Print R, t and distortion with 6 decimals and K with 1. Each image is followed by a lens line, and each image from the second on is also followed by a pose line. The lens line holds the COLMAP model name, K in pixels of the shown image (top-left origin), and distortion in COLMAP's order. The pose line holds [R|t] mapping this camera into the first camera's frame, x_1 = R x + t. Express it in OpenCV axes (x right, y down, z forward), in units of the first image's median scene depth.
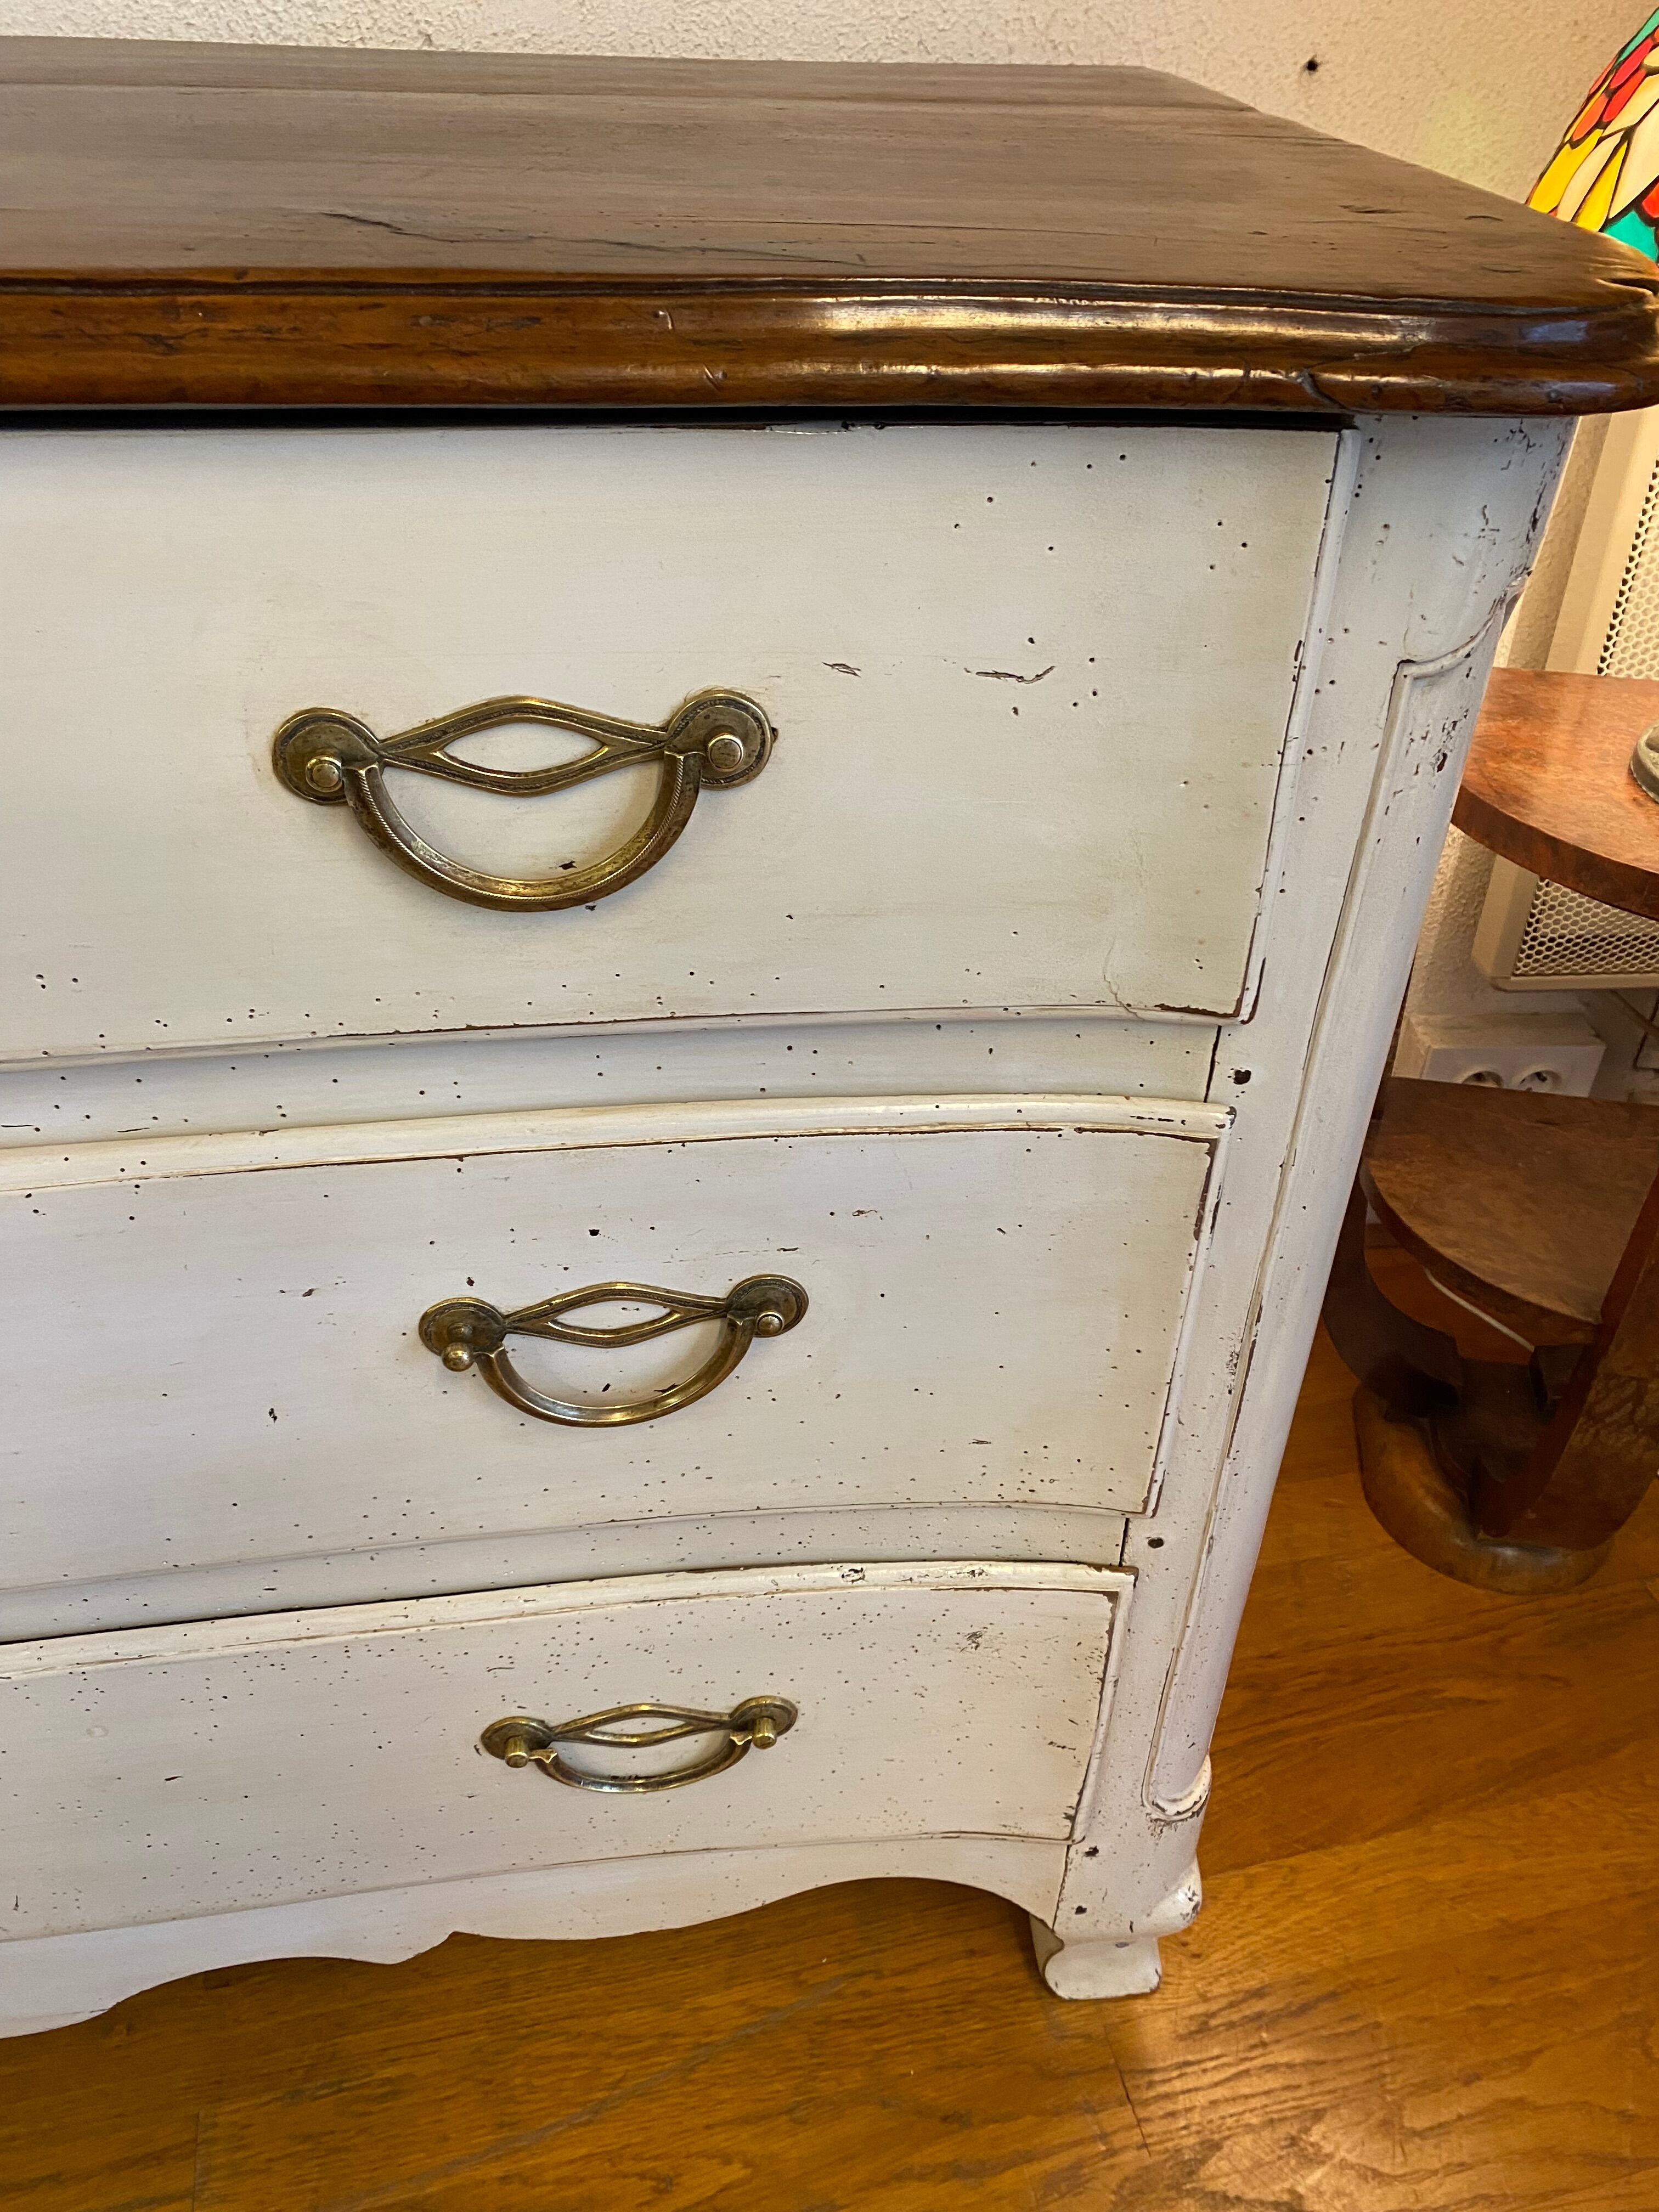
lens RADIAL K [[1687.6, 0, 834.3], [0, 1687.6, 1095.2], [0, 0, 1]] dist [0.033347, -0.031736]
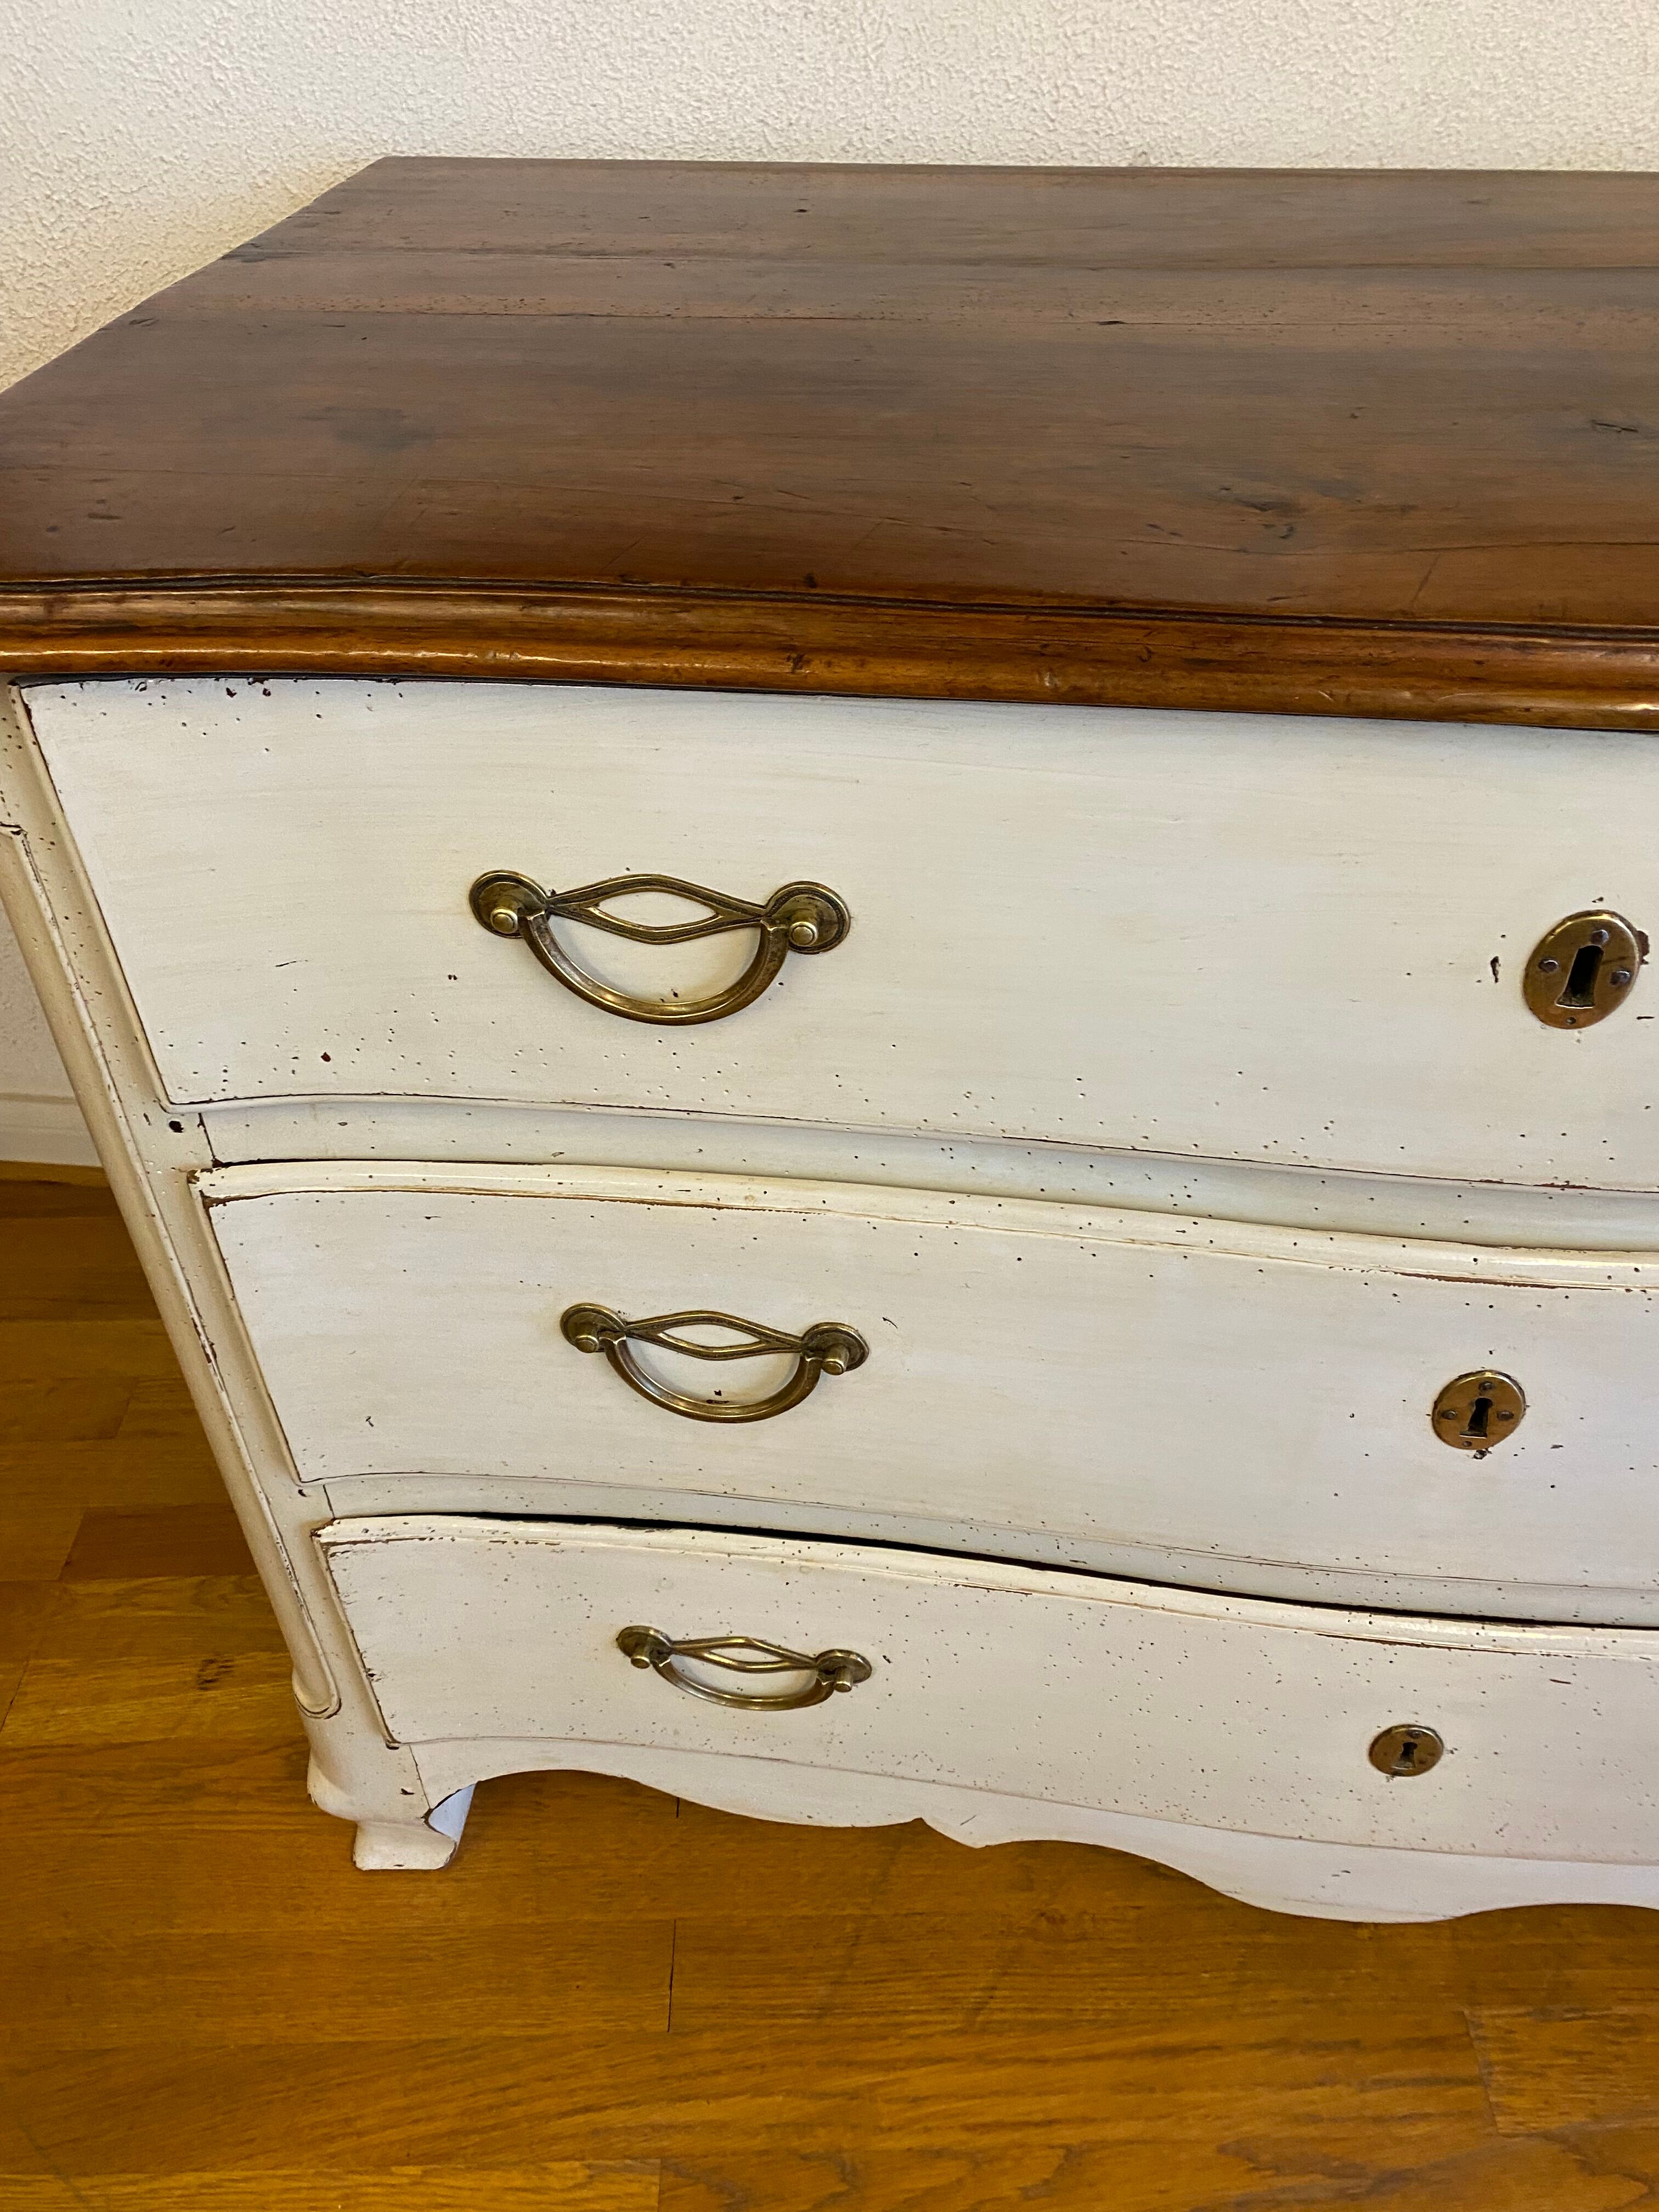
lens RADIAL K [[1687.6, 0, 841.0], [0, 1687.6, 1084.0], [0, 0, 1]] dist [0.033347, -0.031736]
pose [[0.975652, 0.099133, -0.195642, -0.831782], [-0.089729, 0.994369, 0.056381, -0.069483], [0.200130, -0.037454, 0.979053, -0.248210]]
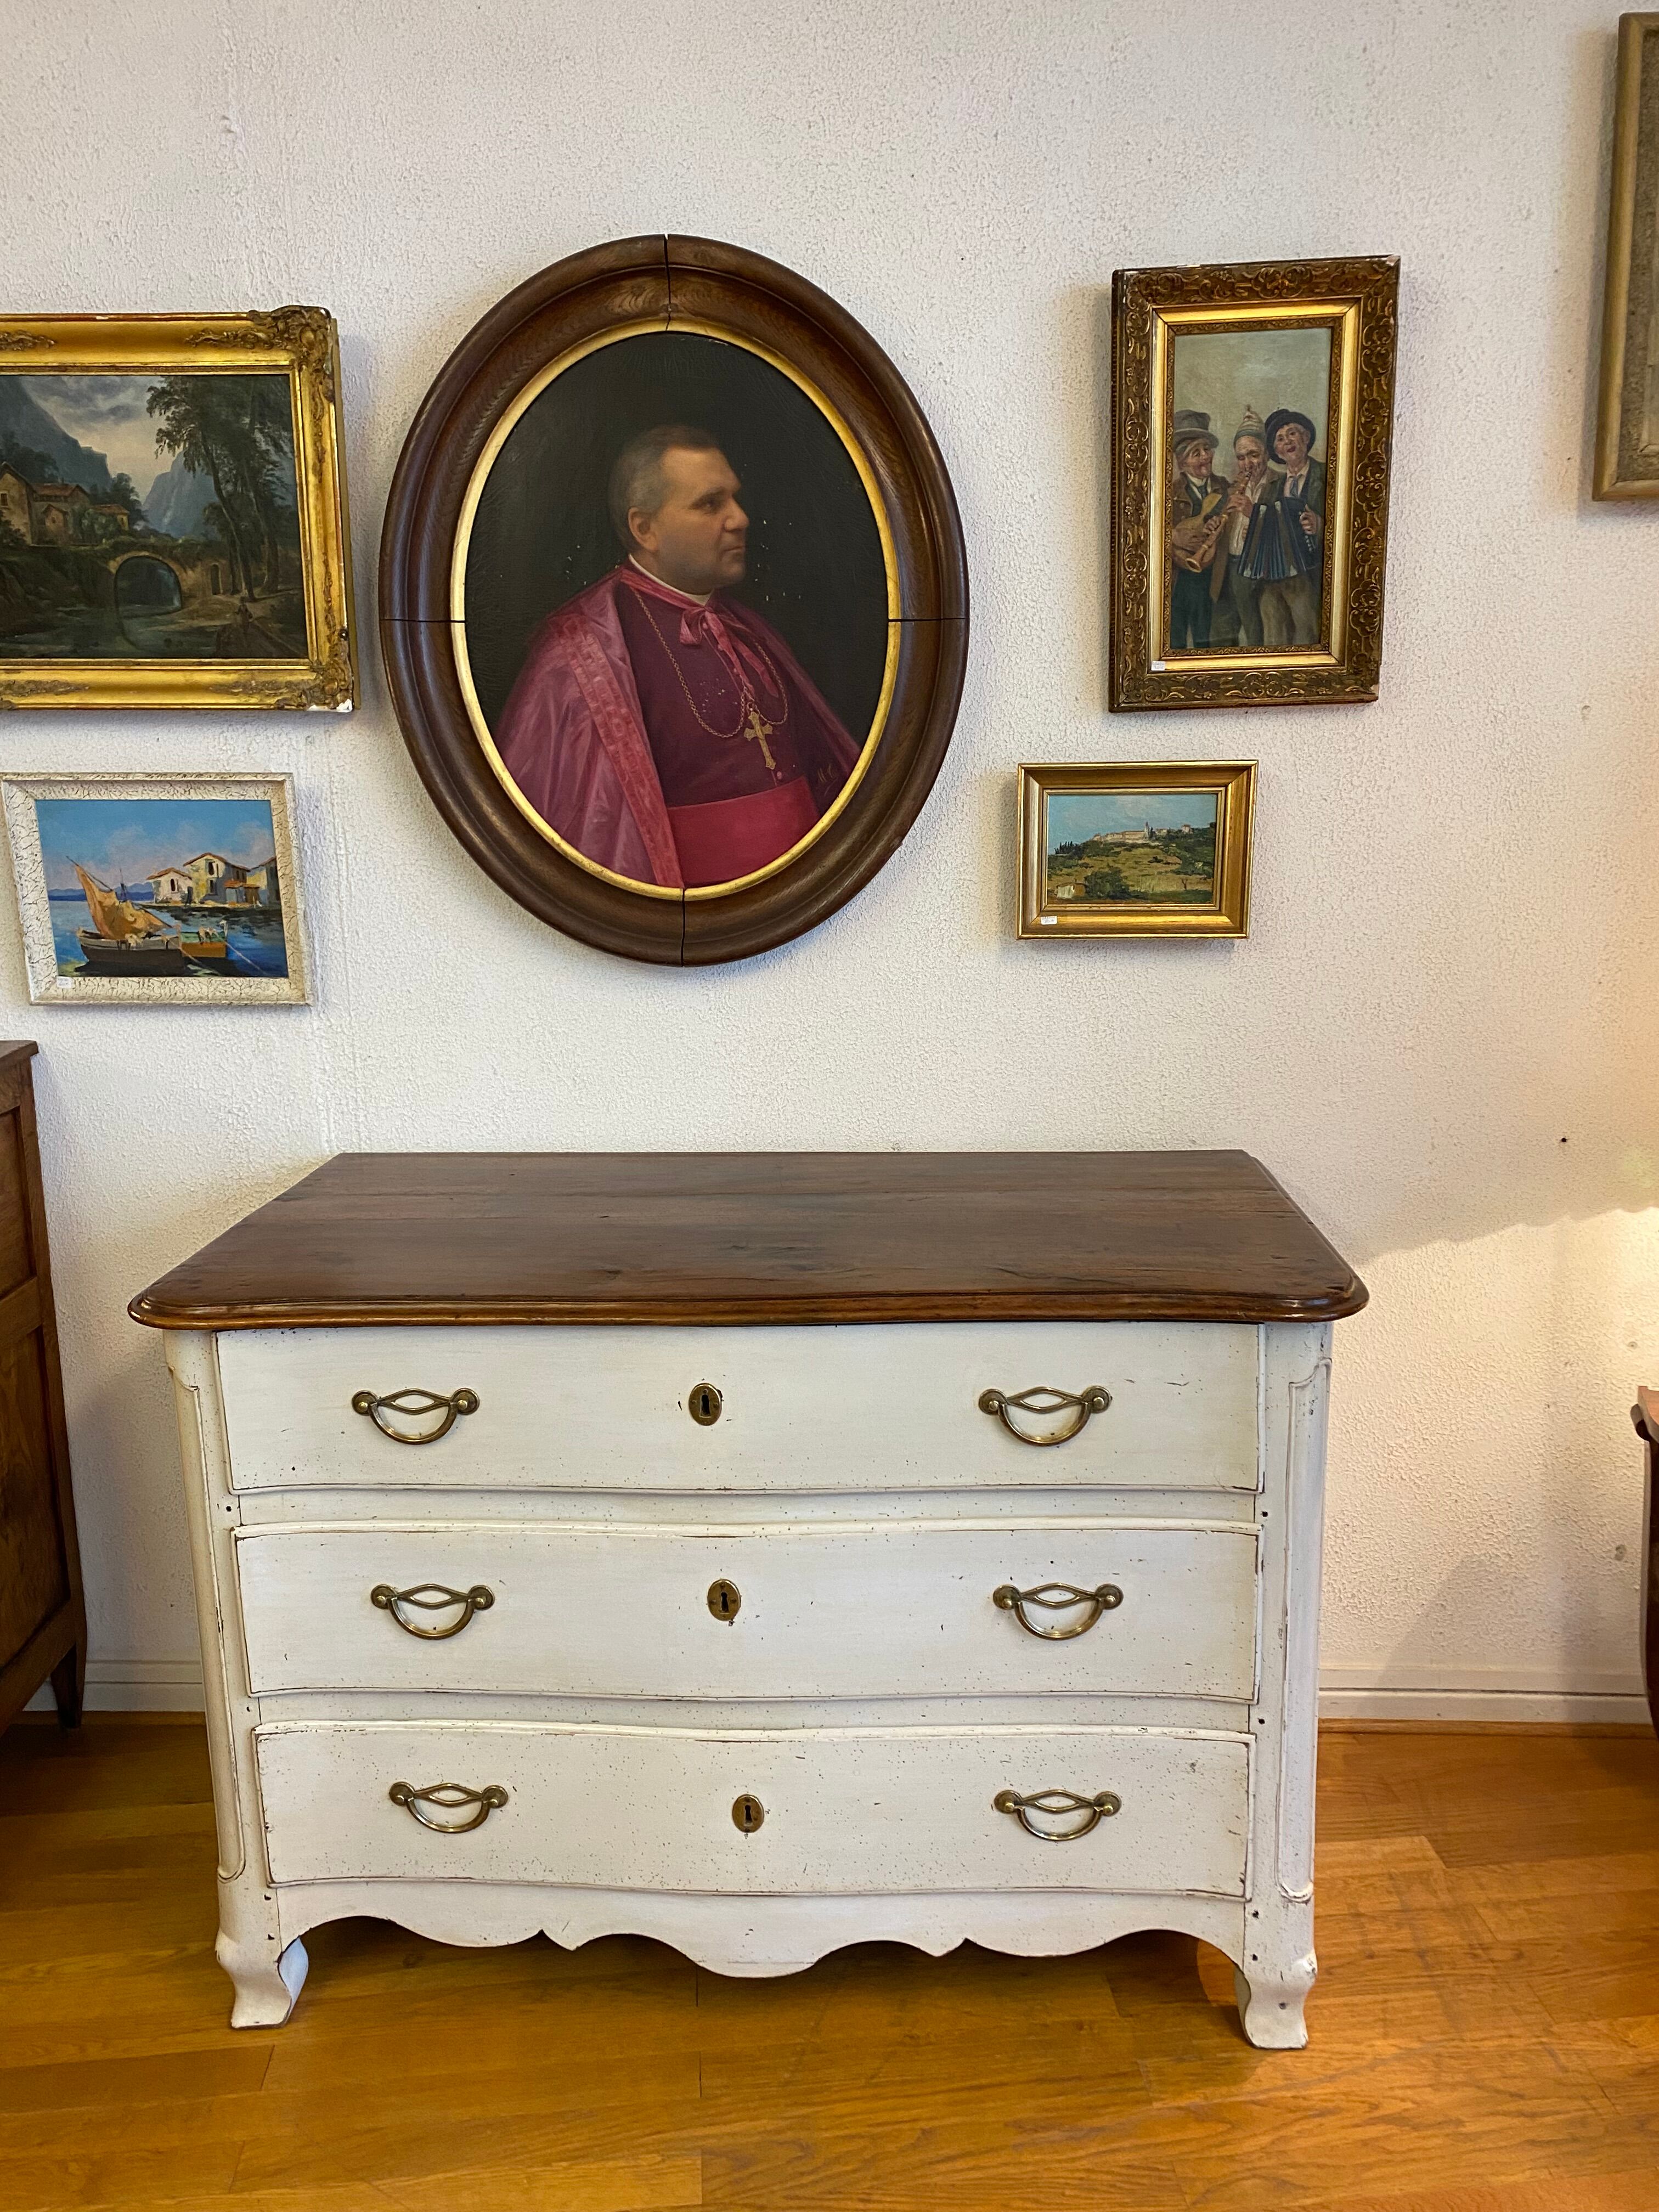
lens RADIAL K [[1687.6, 0, 827.9], [0, 1687.6, 1089.4], [0, 0, 1]] dist [0.033347, -0.031736]
pose [[0.986848, -0.016258, -0.160834, -0.031226], [-0.051596, 0.911213, -0.408691, 0.500416], [0.153199, 0.411614, 0.898390, -1.890924]]
